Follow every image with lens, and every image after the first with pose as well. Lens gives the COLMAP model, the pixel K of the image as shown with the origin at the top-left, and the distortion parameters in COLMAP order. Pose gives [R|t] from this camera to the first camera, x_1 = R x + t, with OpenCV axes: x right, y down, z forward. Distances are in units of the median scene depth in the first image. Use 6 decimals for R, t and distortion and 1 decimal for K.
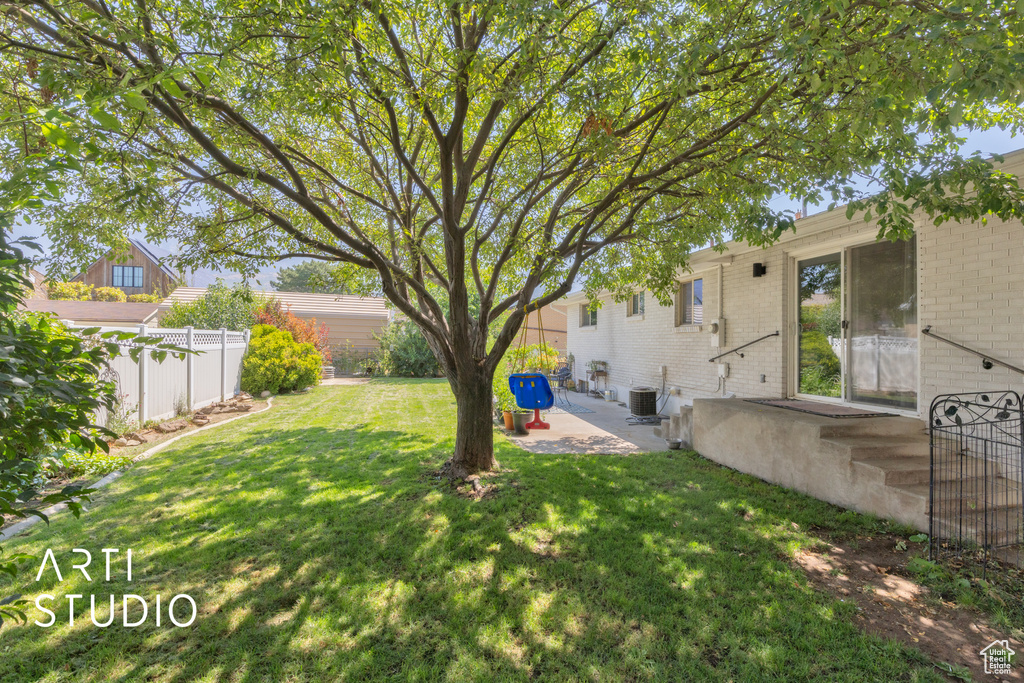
lens RADIAL K [[519.4, 0, 519.0], [0, 519.4, 342.9], [0, 0, 1]] dist [0.004284, -0.000379]
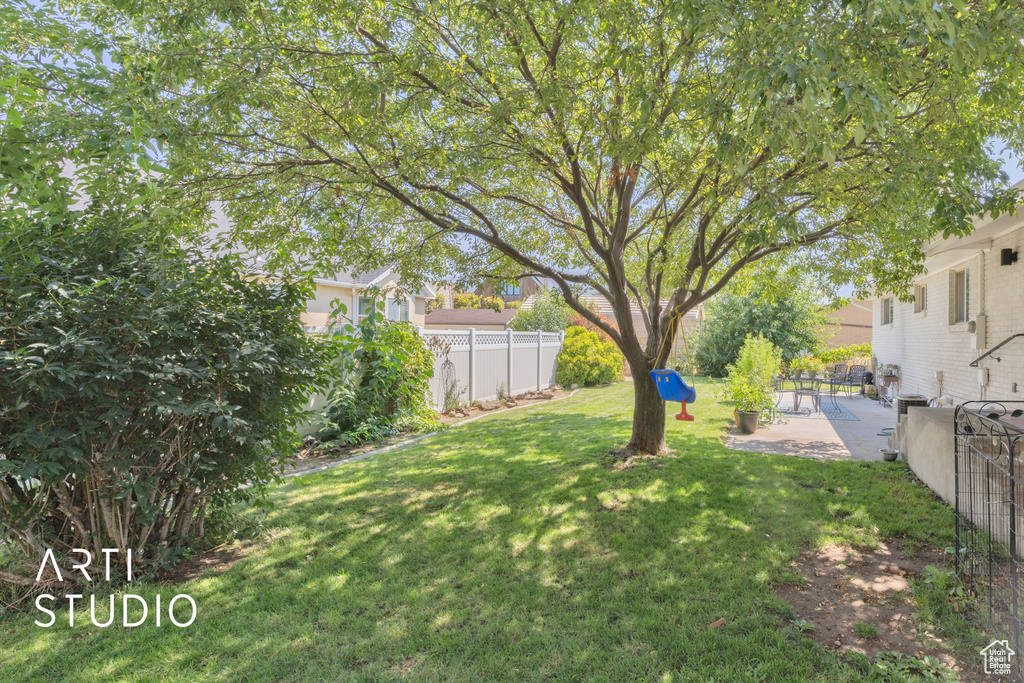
lens RADIAL K [[465.2, 0, 515.3], [0, 465.2, 342.9], [0, 0, 1]] dist [0.011898, -0.002608]
pose [[0.870258, 0.001033, -0.492595, 0.398769], [-0.001325, 0.999999, -0.000244, -0.003539], [0.492594, 0.000865, 0.870259, -0.123103]]
